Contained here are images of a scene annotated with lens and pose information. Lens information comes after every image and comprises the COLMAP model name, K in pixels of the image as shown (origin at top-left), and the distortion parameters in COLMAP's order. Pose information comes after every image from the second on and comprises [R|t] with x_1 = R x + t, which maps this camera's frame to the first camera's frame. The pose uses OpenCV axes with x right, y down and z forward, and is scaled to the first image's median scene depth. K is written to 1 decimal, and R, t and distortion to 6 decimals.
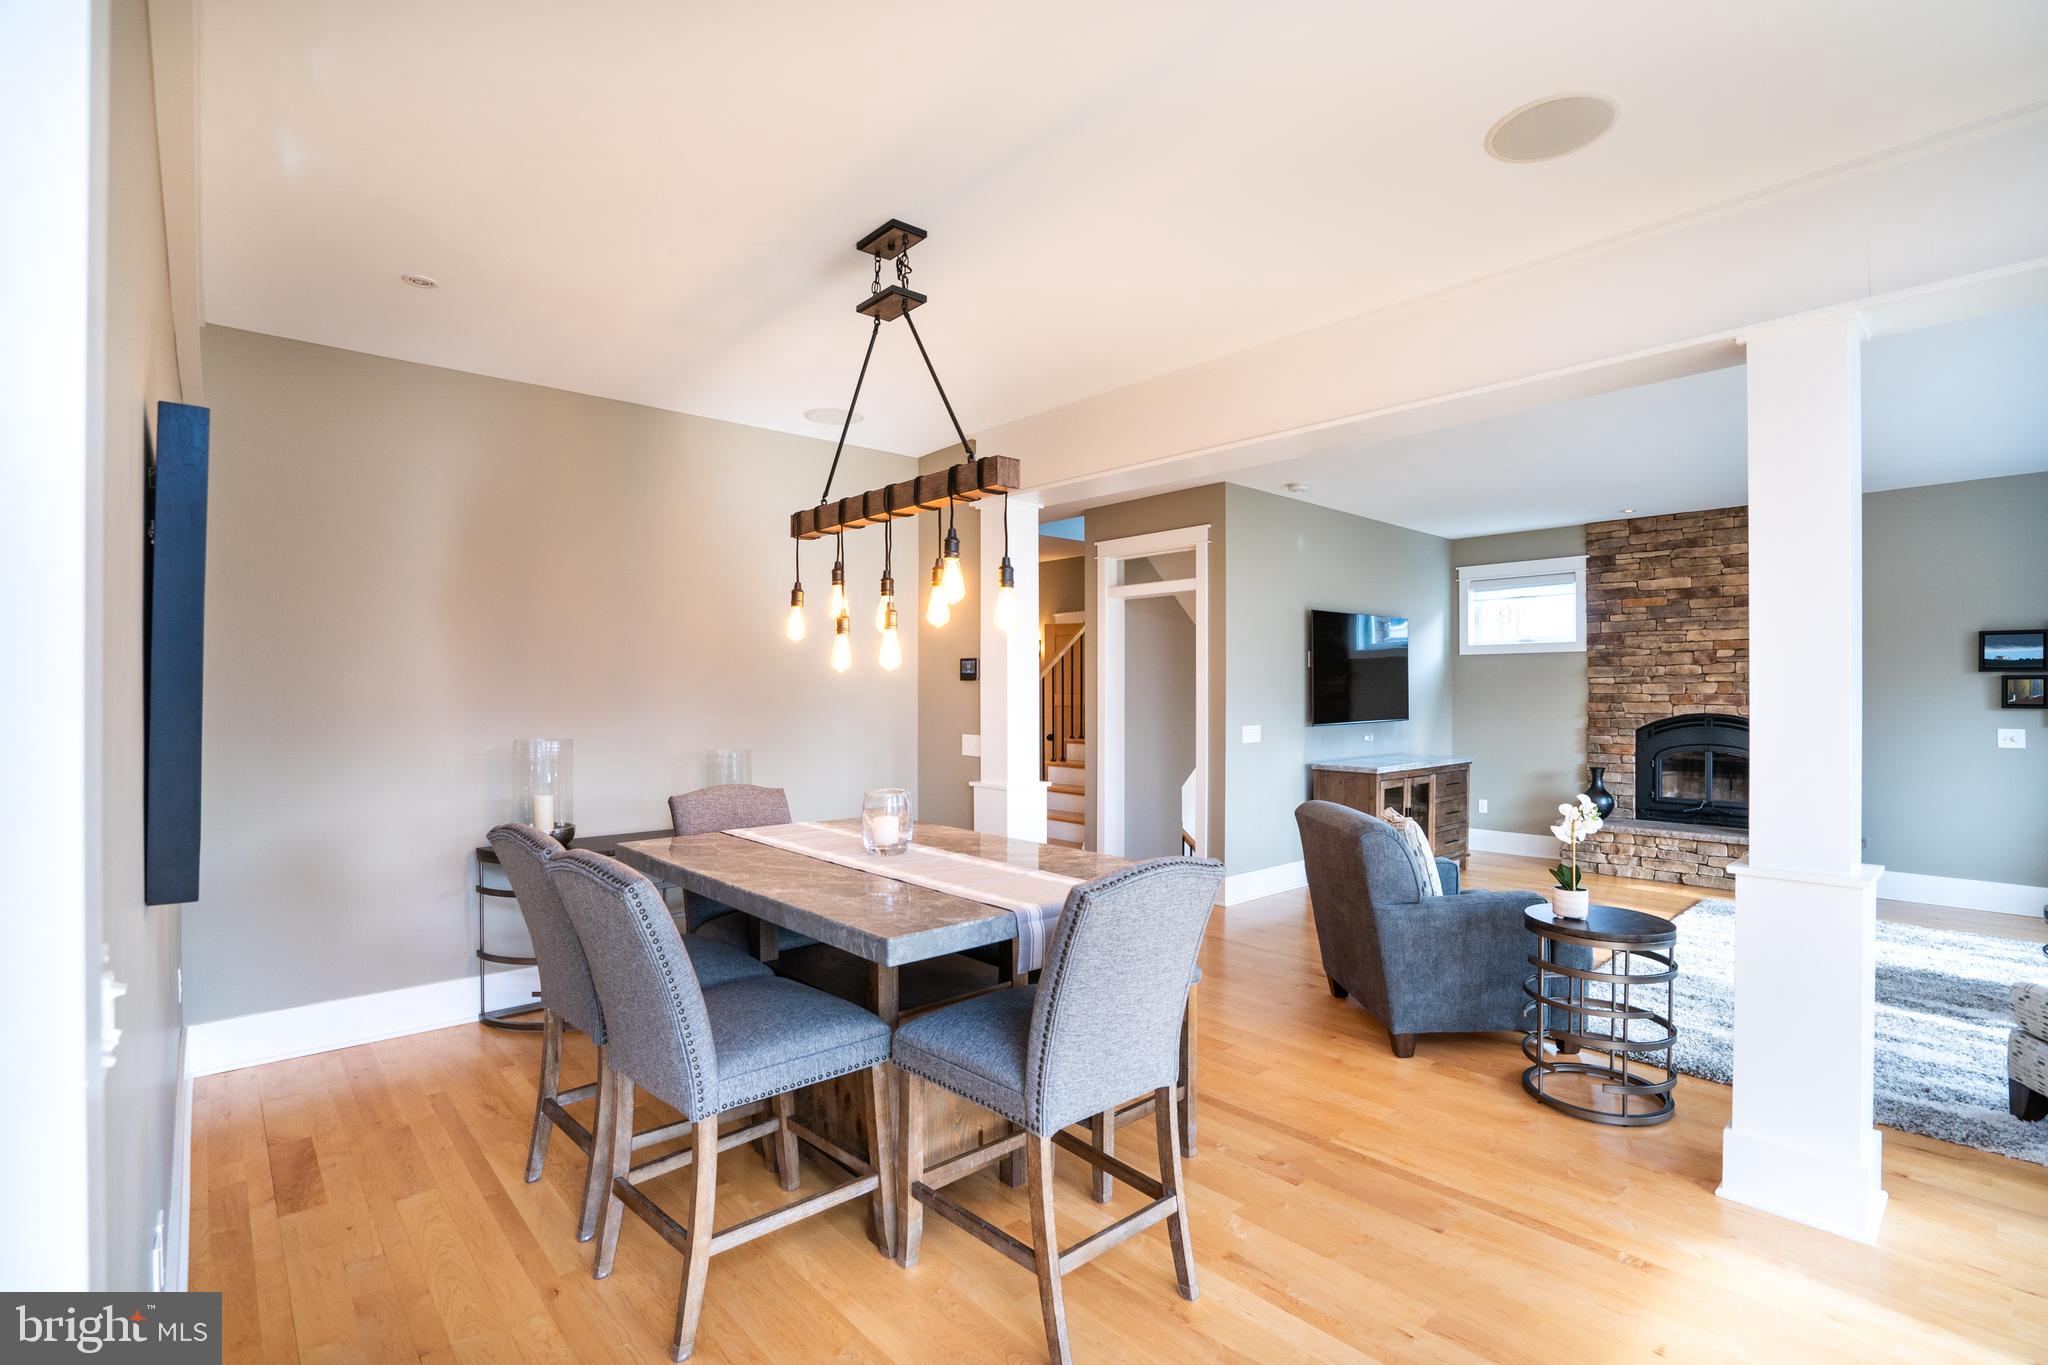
lens RADIAL K [[937.5, 0, 1031.7], [0, 937.5, 688.9], [0, 0, 1]] dist [-0.062165, 0.023649]
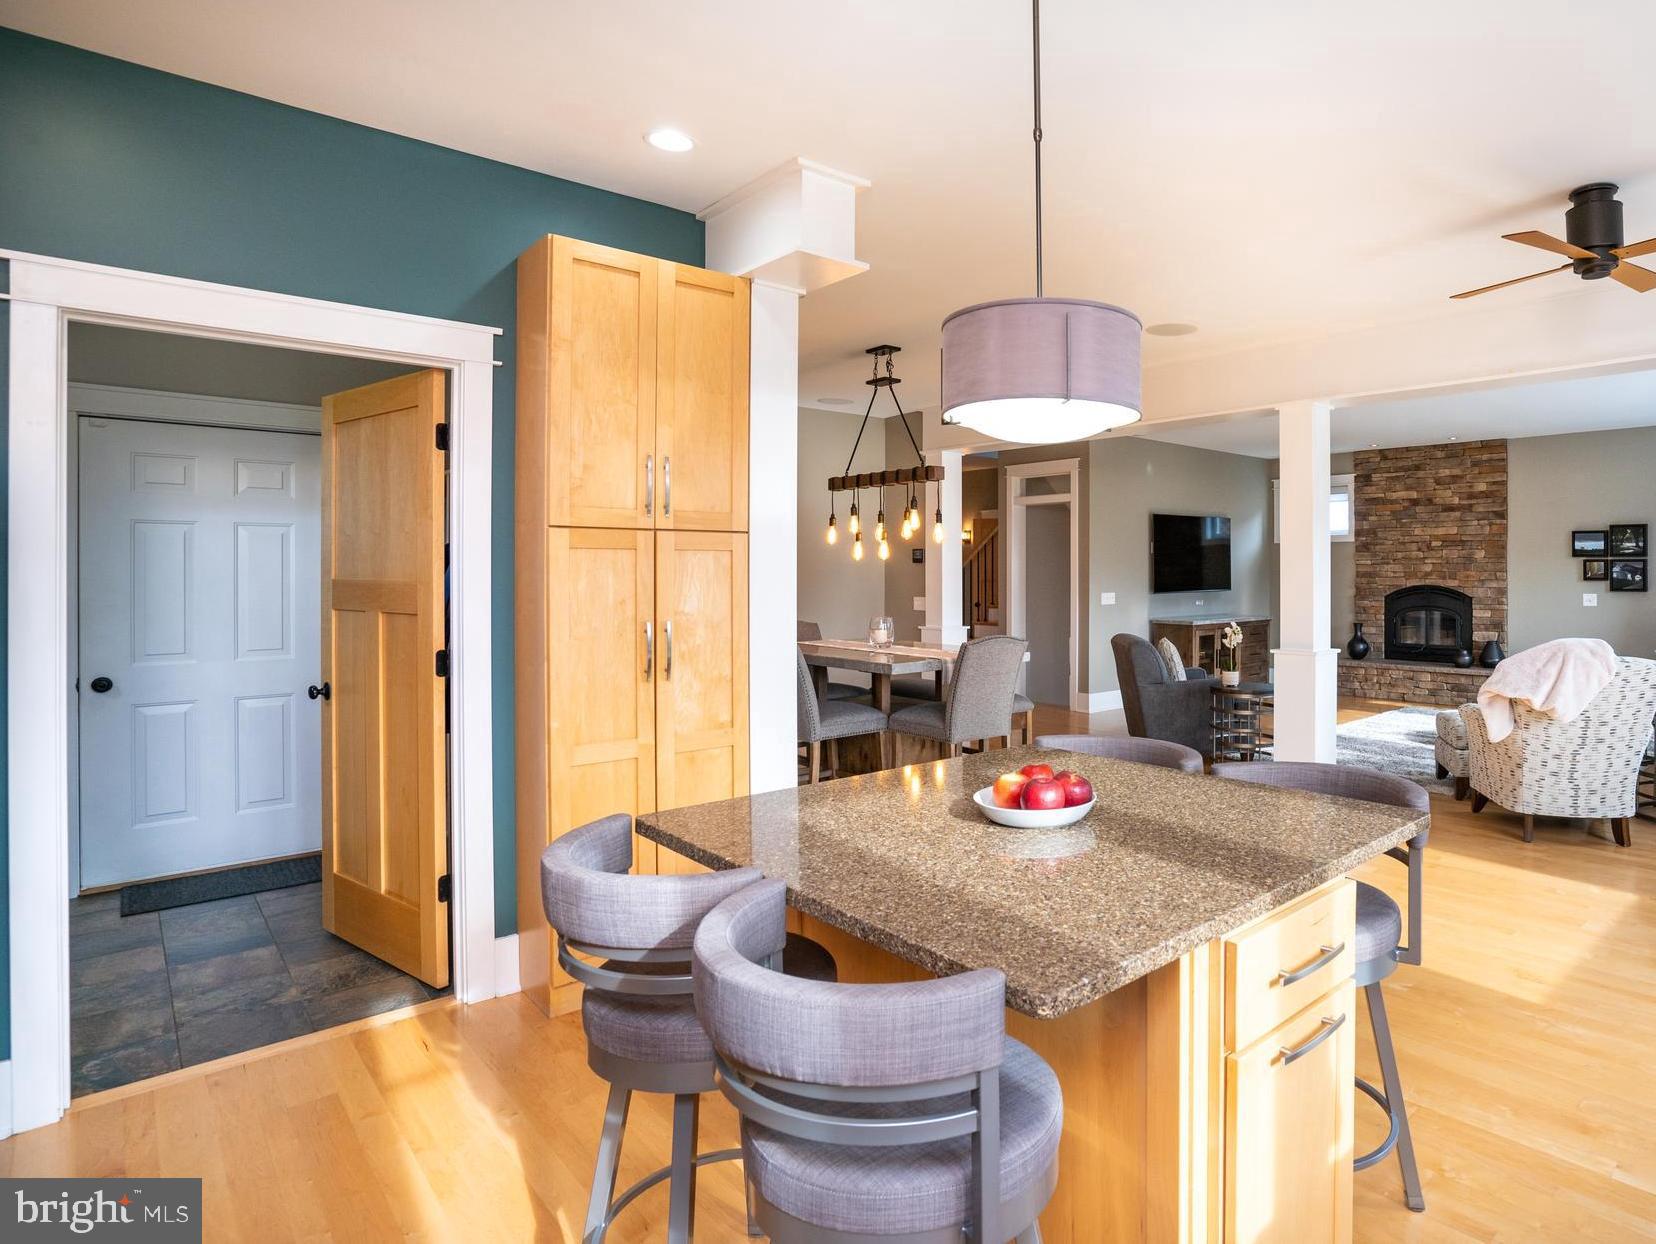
lens RADIAL K [[933.6, 0, 831.9], [0, 933.6, 581.0], [0, 0, 1]] dist [0.036170, 0.000333]
pose [[0.988766, 0.002437, -0.149452, 0.033786], [-0.000287, 0.999896, 0.014407, -0.000993], [0.149472, -0.014202, 0.988664, -0.768289]]
